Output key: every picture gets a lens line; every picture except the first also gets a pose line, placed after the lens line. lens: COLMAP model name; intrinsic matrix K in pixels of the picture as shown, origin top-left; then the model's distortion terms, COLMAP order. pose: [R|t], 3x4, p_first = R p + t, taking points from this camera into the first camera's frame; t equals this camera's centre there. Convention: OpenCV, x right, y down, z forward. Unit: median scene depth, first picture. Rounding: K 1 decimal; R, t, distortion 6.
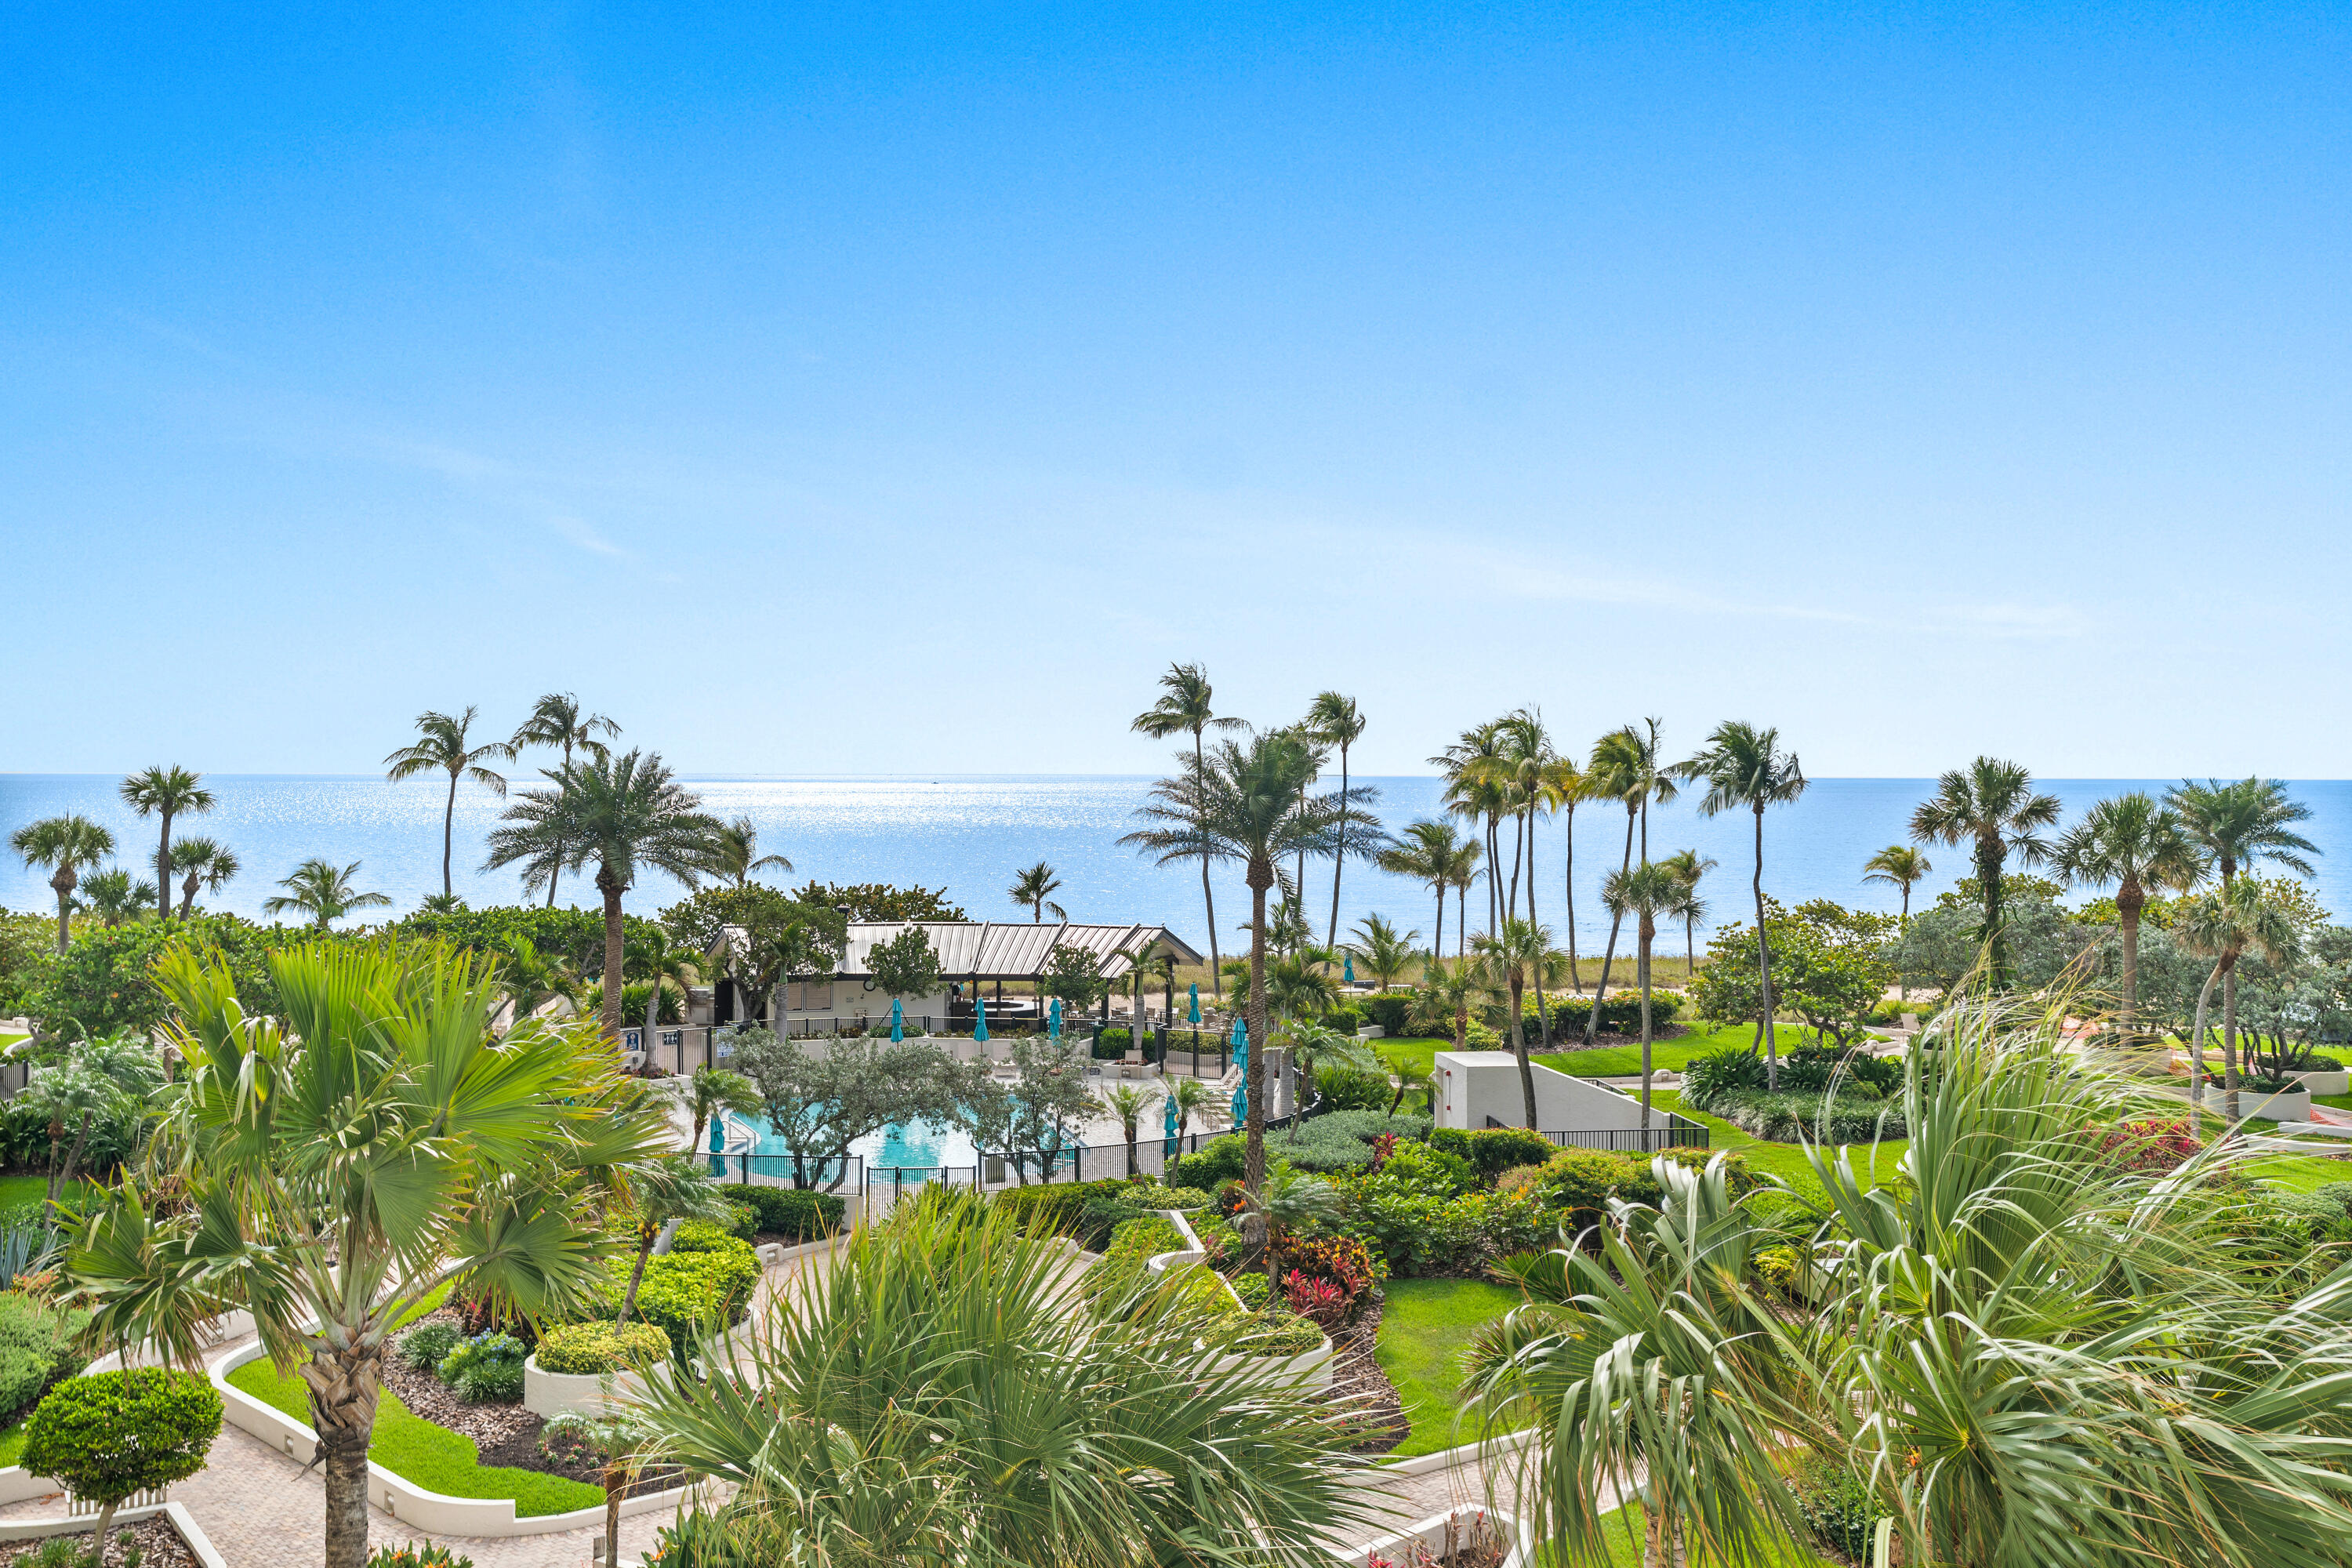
lens RADIAL K [[2323.0, 0, 1180.9], [0, 2323.0, 788.1], [0, 0, 1]] dist [0.033922, 0.000000]
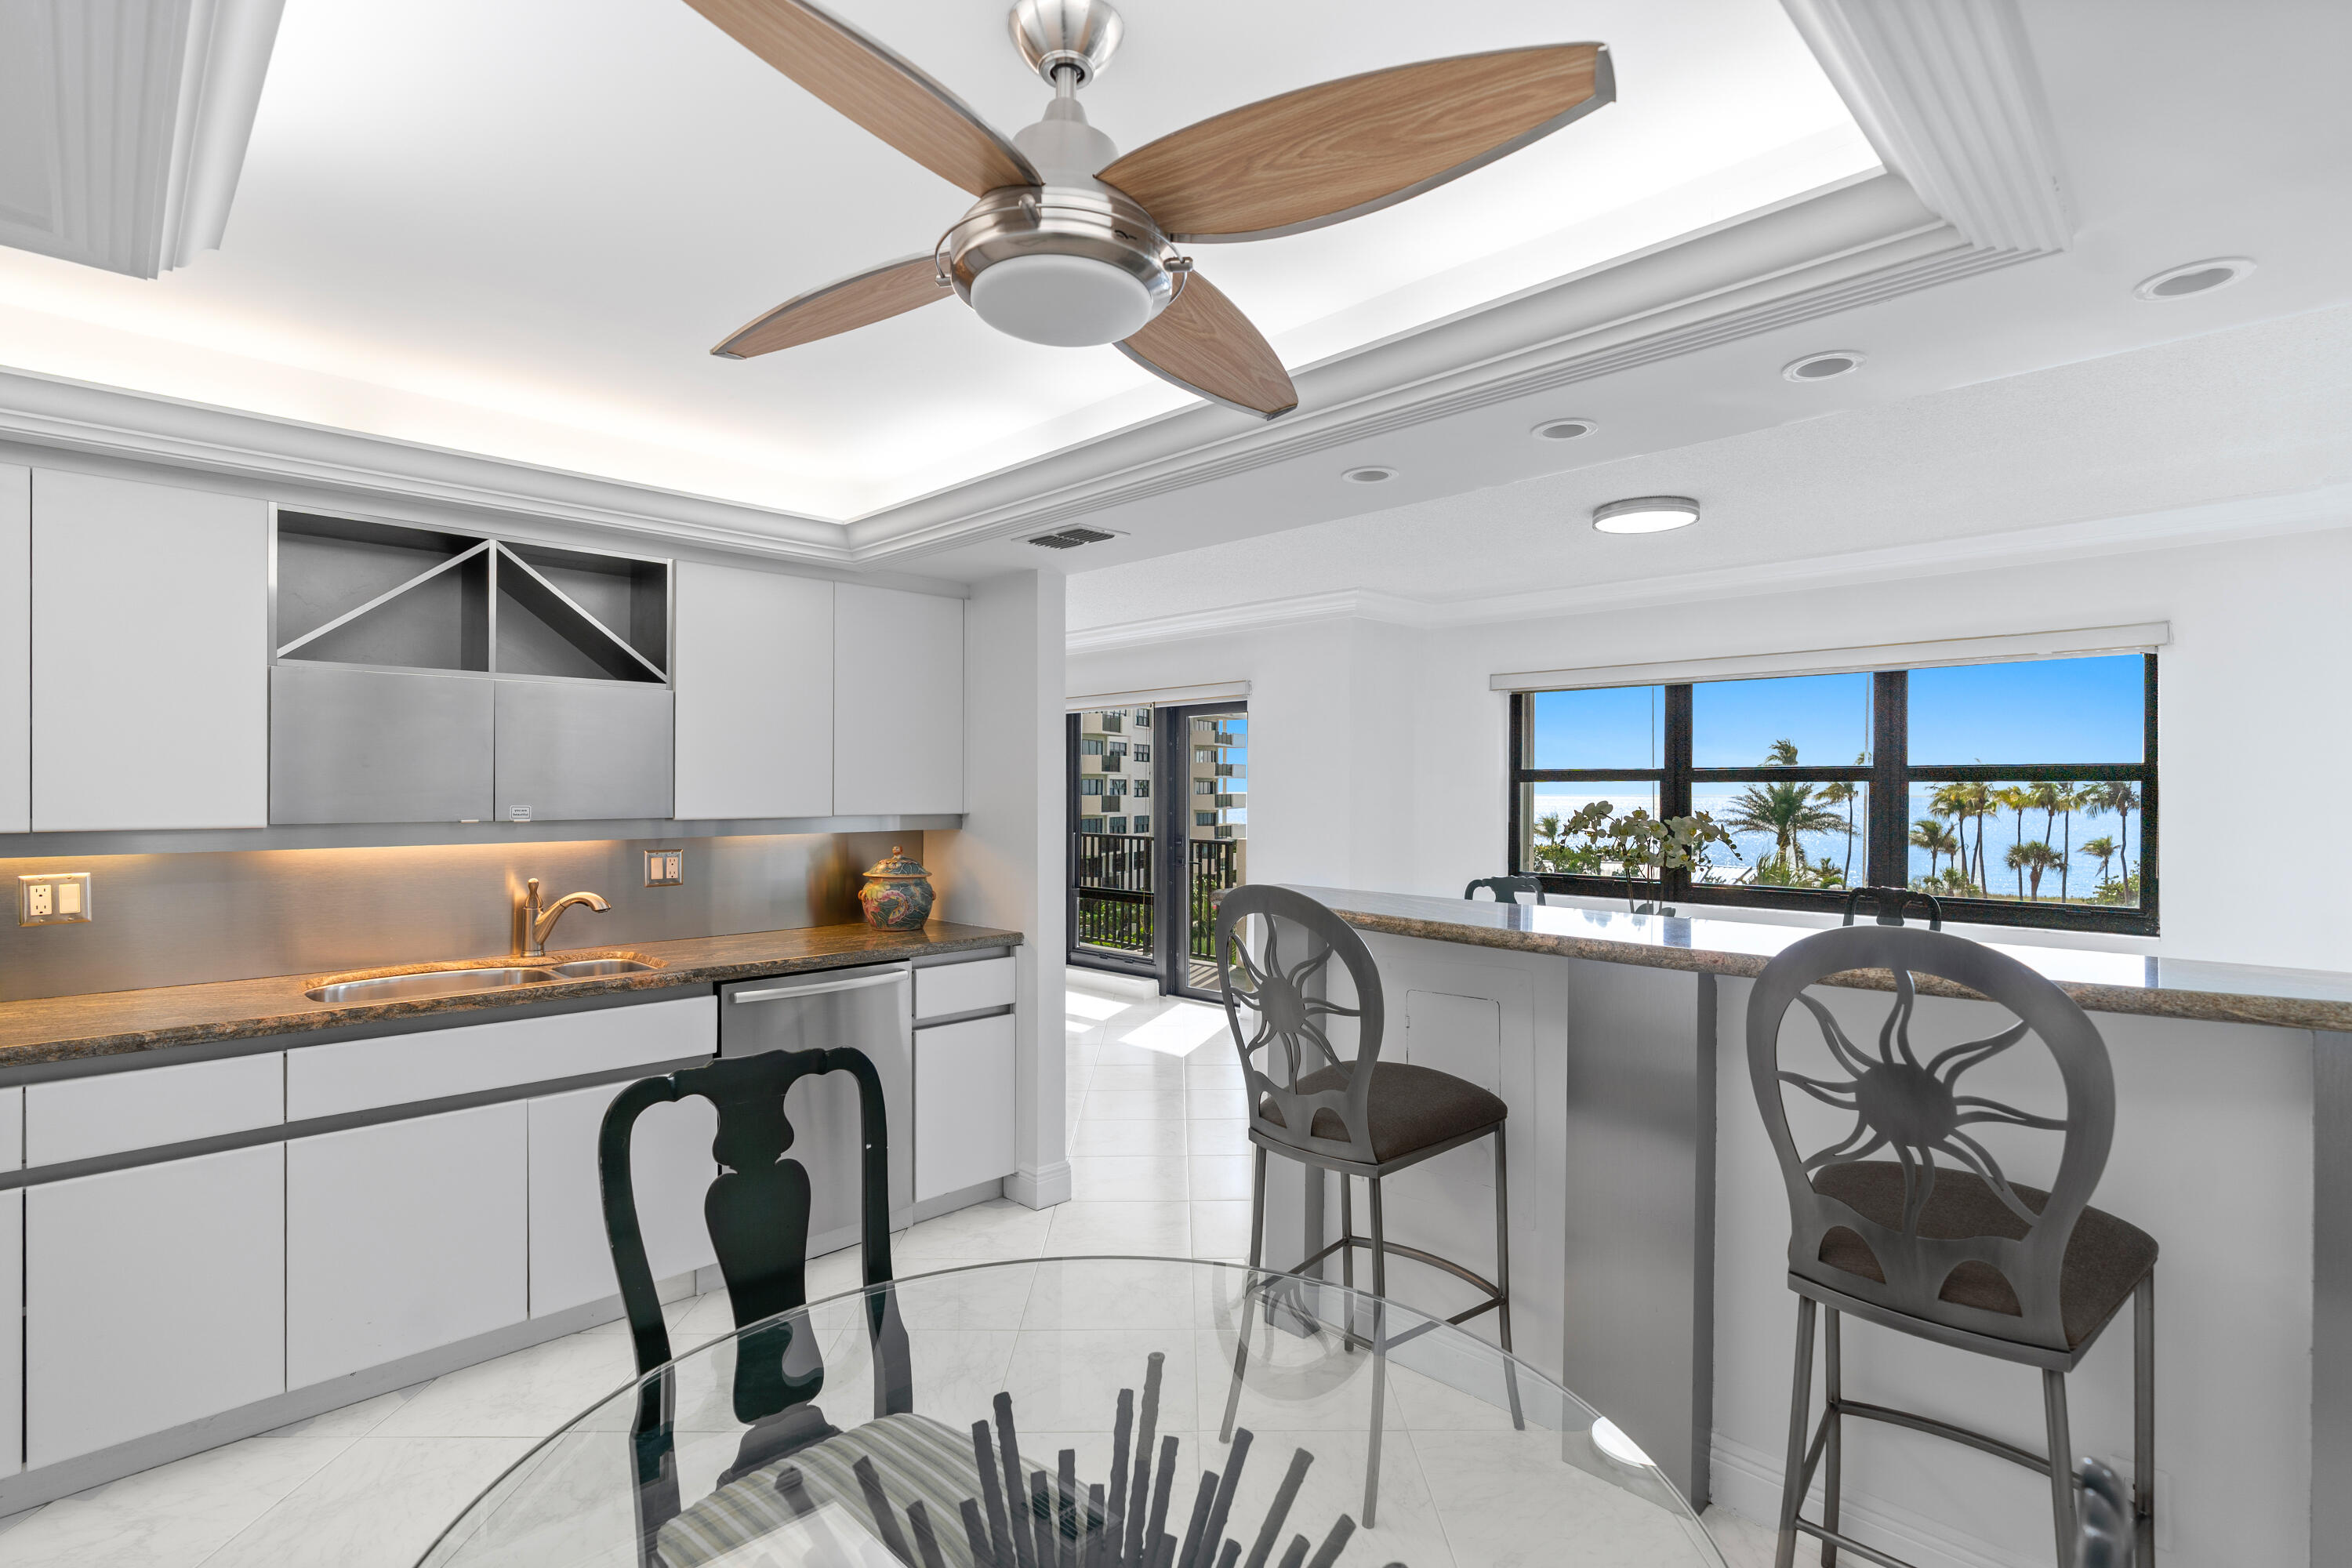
lens RADIAL K [[1062.1, 0, 1166.9], [0, 1062.1, 791.0], [0, 0, 1]] dist [-0.004011, 0.002208]
pose [[0.856531, -0.000311, -0.516096, 0.031964], [-0.003675, 0.999971, -0.006701, -0.000343], [0.516083, 0.007636, 0.856504, -0.101232]]
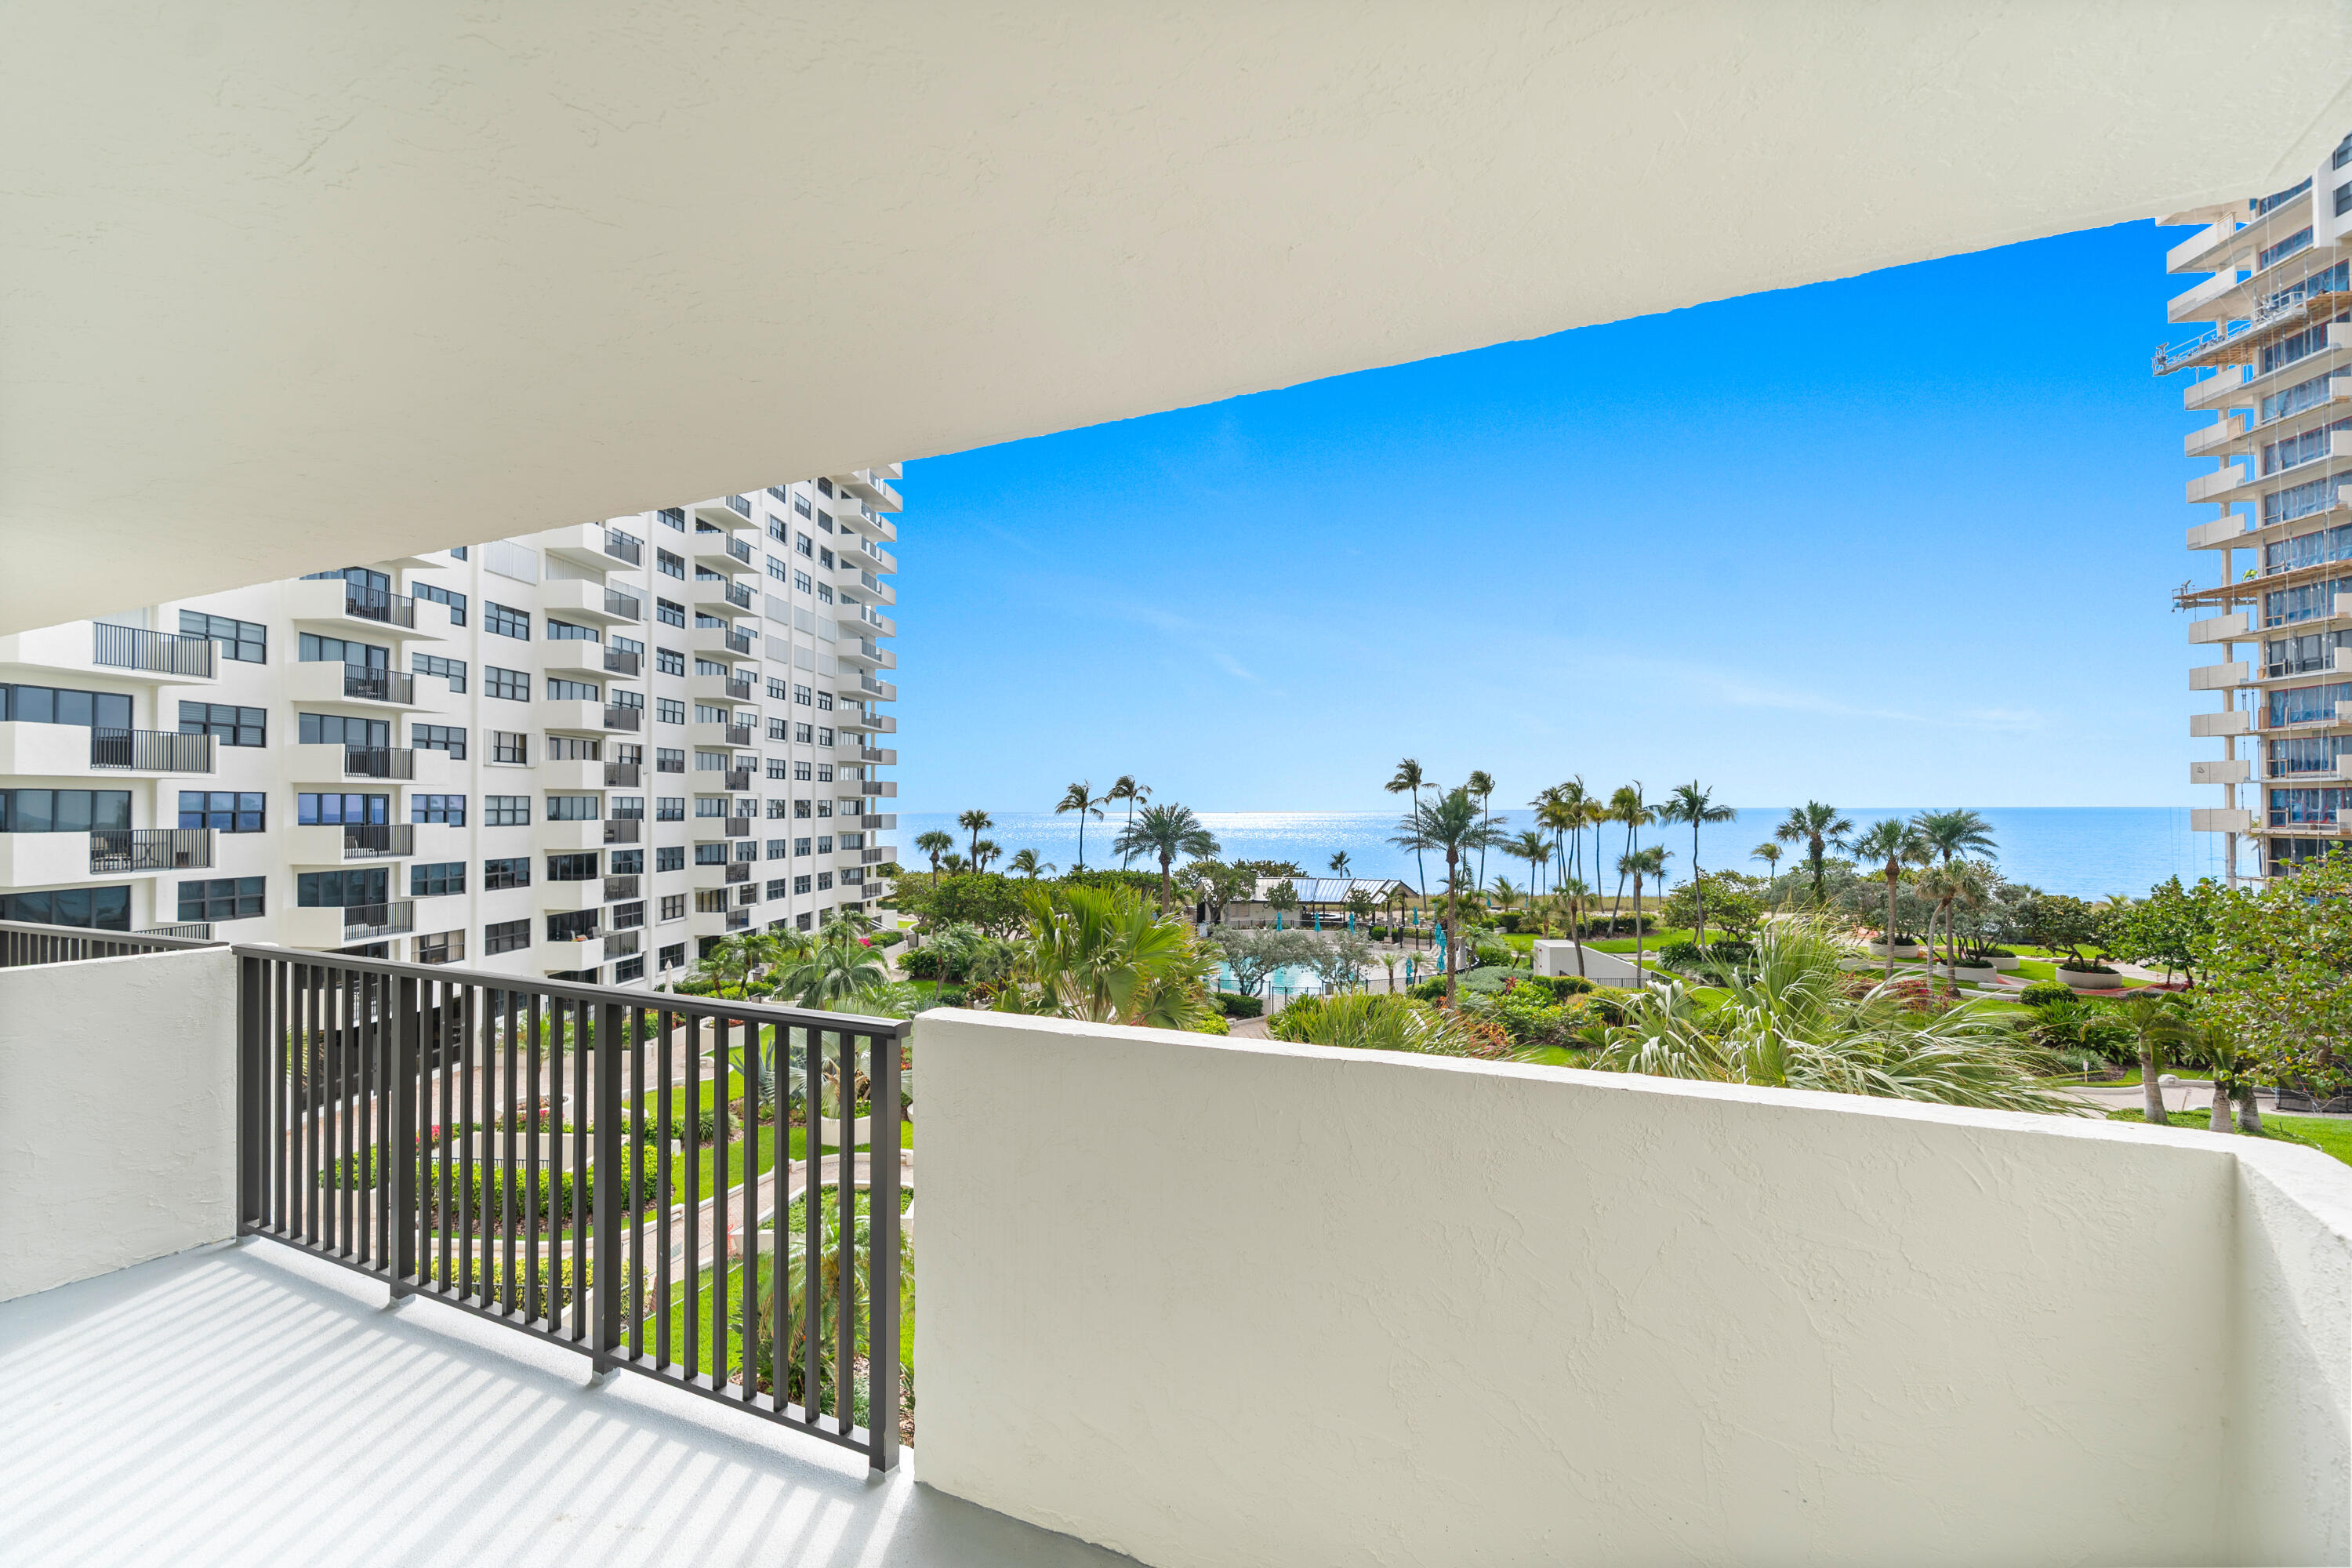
lens RADIAL K [[1062.1, 0, 1172.6], [0, 1062.1, 798.1], [0, 0, 1]] dist [-0.004011, 0.002208]
pose [[0.977319, -0.009270, -0.211569, -0.006980], [0.005754, 0.999835, -0.017230, -0.002023], [0.211694, 0.015622, 0.977211, -0.025002]]
